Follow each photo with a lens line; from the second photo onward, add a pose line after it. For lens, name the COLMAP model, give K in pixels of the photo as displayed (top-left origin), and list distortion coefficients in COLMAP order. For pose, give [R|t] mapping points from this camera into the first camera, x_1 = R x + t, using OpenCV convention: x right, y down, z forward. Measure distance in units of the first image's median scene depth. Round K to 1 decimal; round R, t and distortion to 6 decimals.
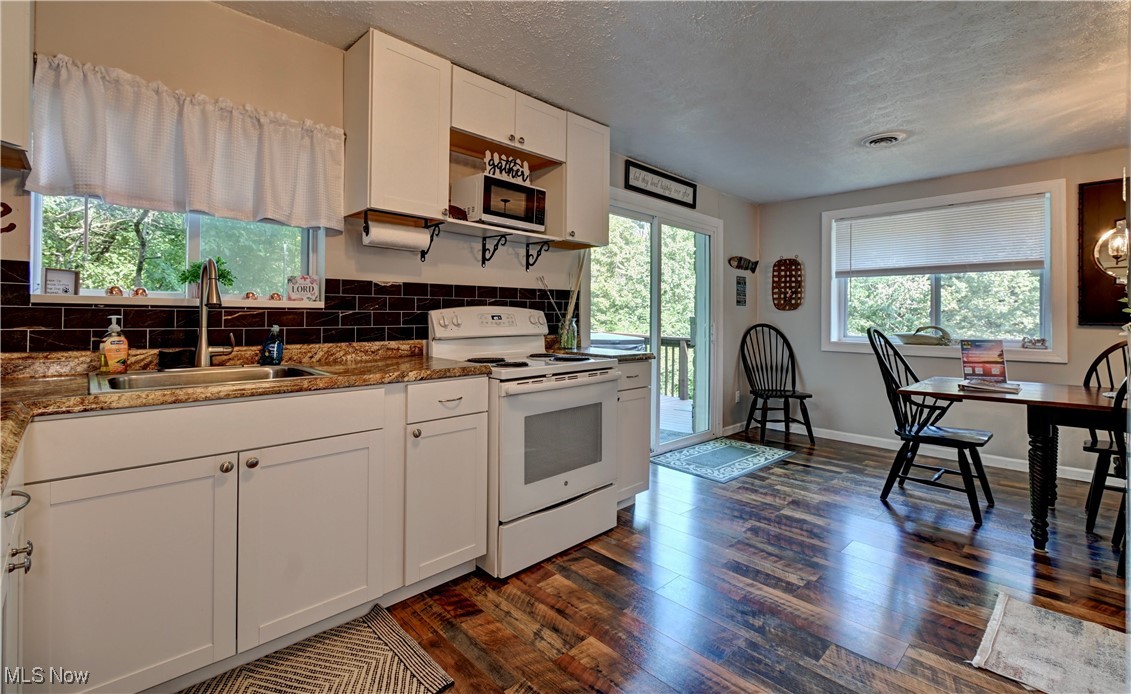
lens RADIAL K [[503.3, 0, 554.7], [0, 503.3, 315.5], [0, 0, 1]] dist [-0.001727, -0.000474]
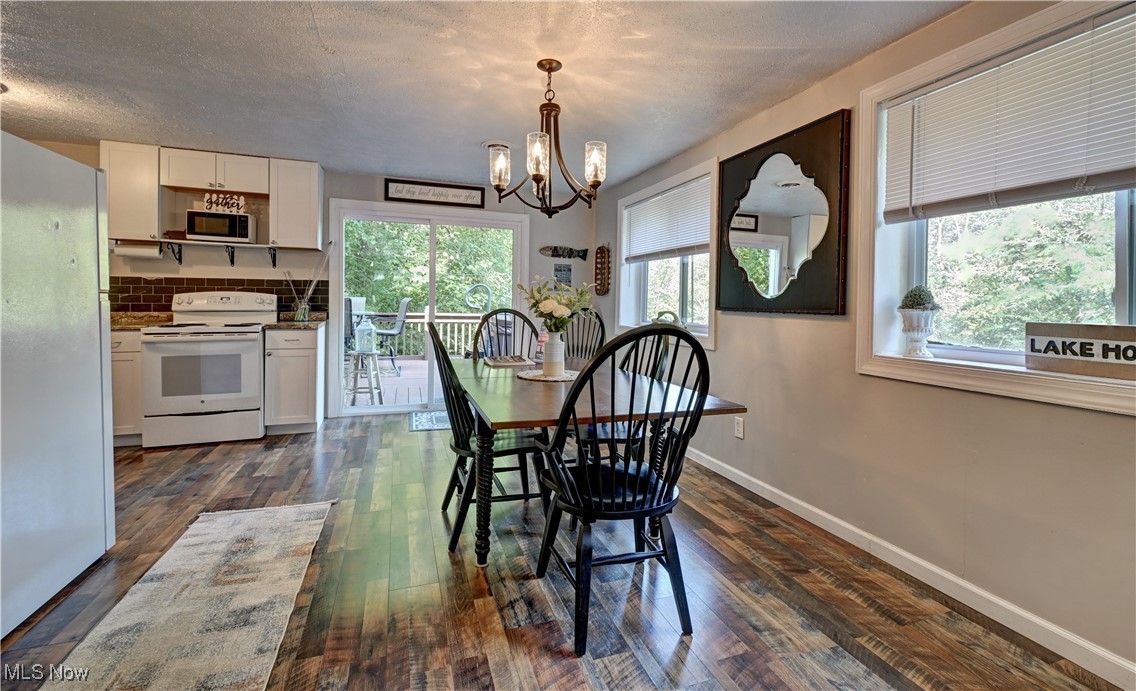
lens RADIAL K [[505.5, 0, 569.9], [0, 505.5, 307.3], [0, 0, 1]] dist [-0.001727, -0.000474]
pose [[0.912565, 0.011037, -0.408782, 1.430424], [-0.006827, 0.999908, 0.011756, 0.004529], [0.408874, -0.007938, 0.912556, 0.009698]]
